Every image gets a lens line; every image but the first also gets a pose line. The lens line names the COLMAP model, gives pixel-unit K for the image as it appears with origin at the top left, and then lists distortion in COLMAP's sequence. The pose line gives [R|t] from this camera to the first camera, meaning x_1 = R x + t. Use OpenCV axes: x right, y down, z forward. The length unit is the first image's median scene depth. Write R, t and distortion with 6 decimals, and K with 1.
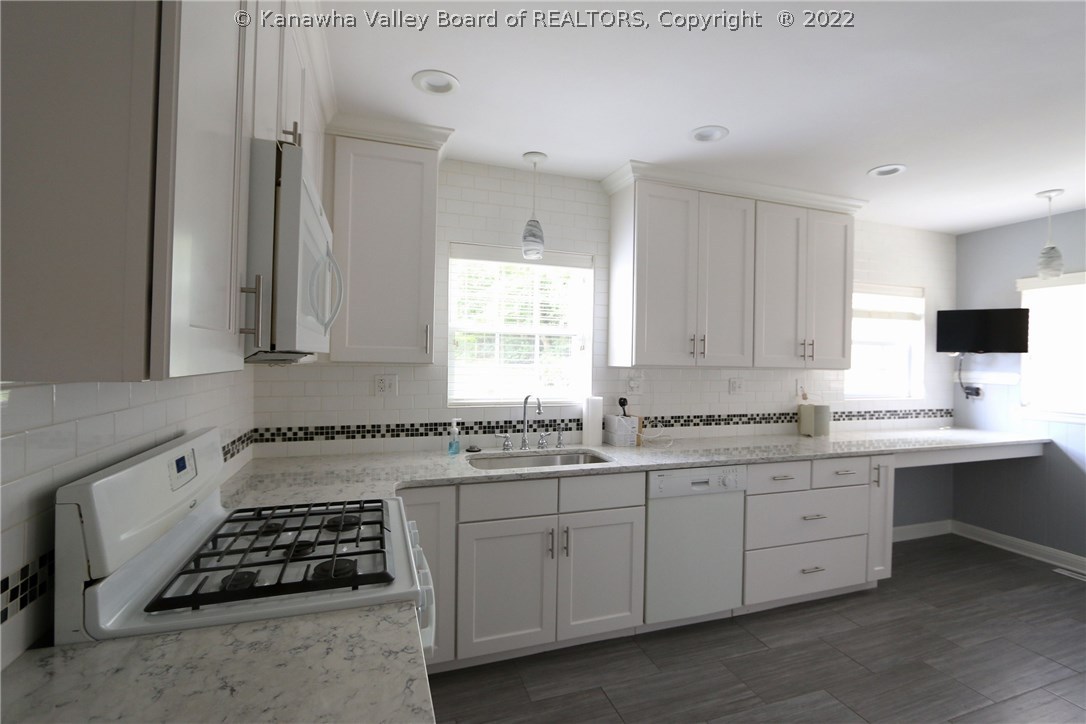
lens RADIAL K [[494.6, 0, 550.5], [0, 494.6, 364.5], [0, 0, 1]] dist [-0.025863, -0.000205]
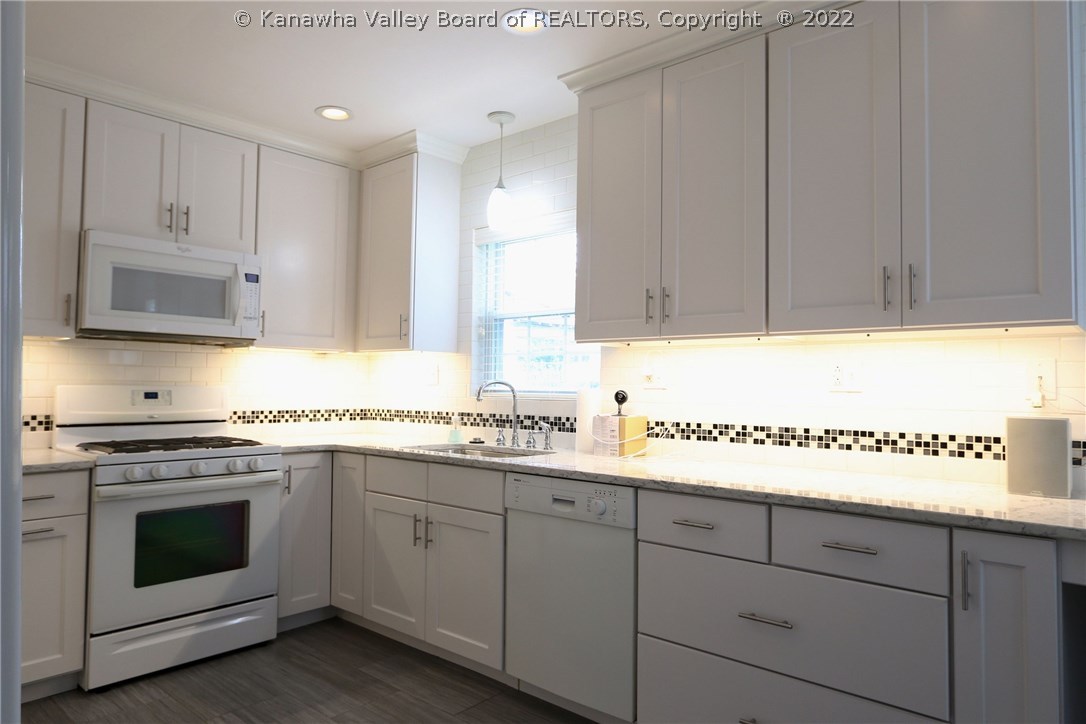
lens RADIAL K [[696.9, 0, 545.0], [0, 696.9, 361.8], [0, 0, 1]] dist [-0.011938, 0.003081]
pose [[0.487715, -0.029365, -0.872509, 0.999346], [0.015123, 0.999568, -0.025187, 0.049233], [0.872872, -0.000911, 0.487949, 0.419994]]
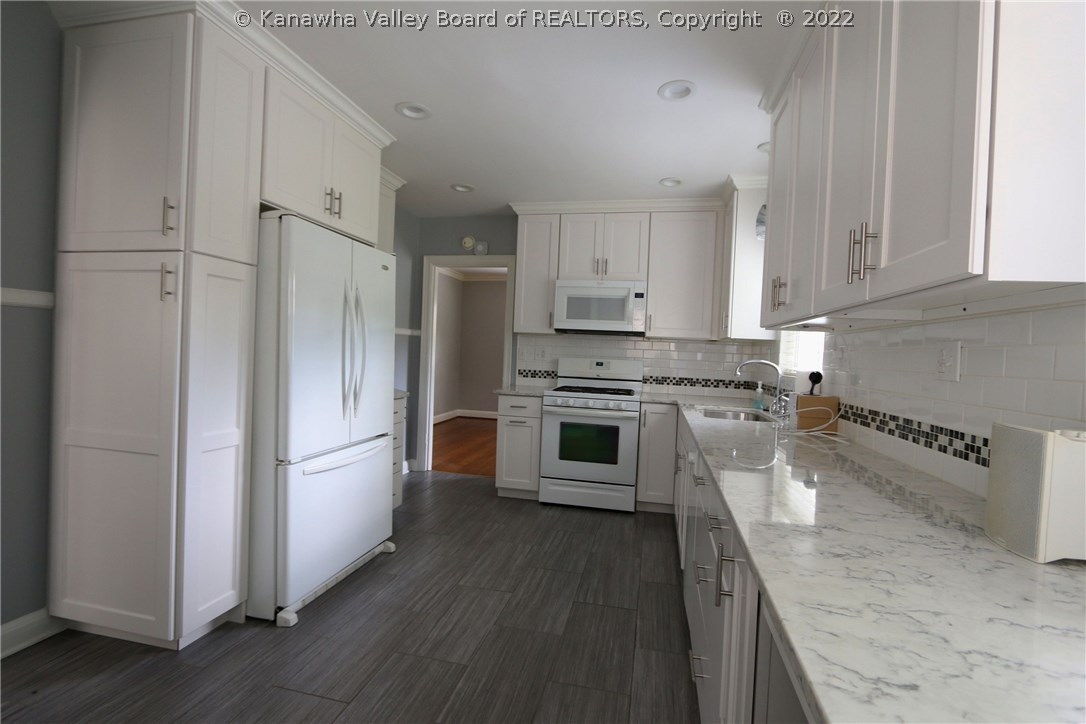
lens RADIAL K [[494.6, 0, 547.3], [0, 494.6, 361.9], [0, 0, 1]] dist [-0.025863, -0.000205]
pose [[-0.531252, -0.009822, -0.847157, 1.044870], [-0.022133, 0.999752, 0.002288, 0.059677], [0.846925, 0.019966, -0.531338, 1.076732]]
